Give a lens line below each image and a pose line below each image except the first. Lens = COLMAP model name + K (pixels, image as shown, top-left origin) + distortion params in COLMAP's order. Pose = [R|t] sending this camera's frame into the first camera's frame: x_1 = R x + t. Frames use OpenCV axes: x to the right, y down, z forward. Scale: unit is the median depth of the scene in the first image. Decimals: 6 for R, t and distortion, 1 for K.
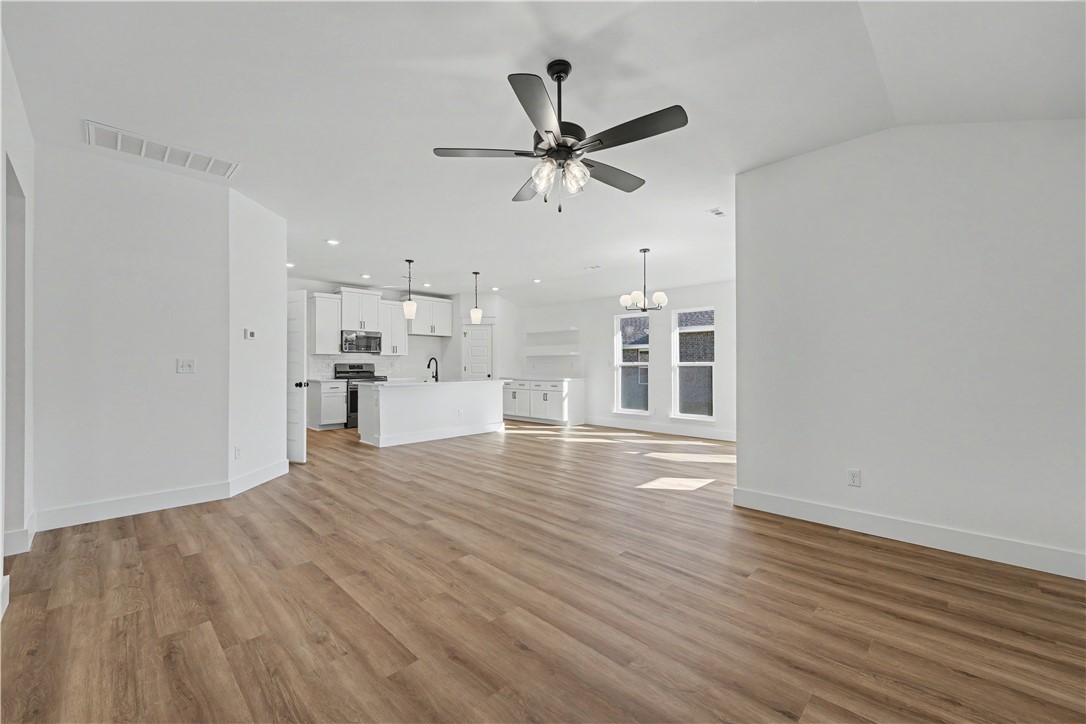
lens RADIAL K [[438.1, 0, 544.9], [0, 438.1, 359.9], [0, 0, 1]] dist [-0.002058, -0.000149]
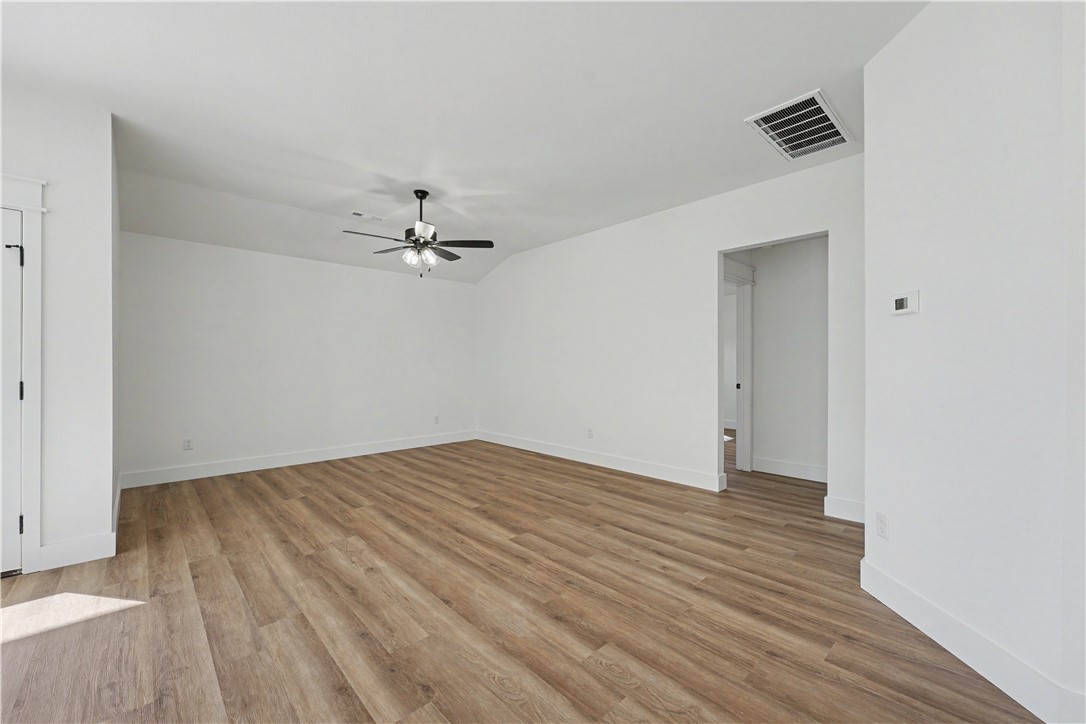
lens RADIAL K [[430.5, 0, 541.4], [0, 430.5, 365.3], [0, 0, 1]] dist [-0.001303, -0.000113]
pose [[-0.998850, 0.003219, 0.047830, -0.307984], [0.002862, 0.999967, -0.007540, 0.013566], [-0.047852, -0.007394, -0.998827, 1.588711]]
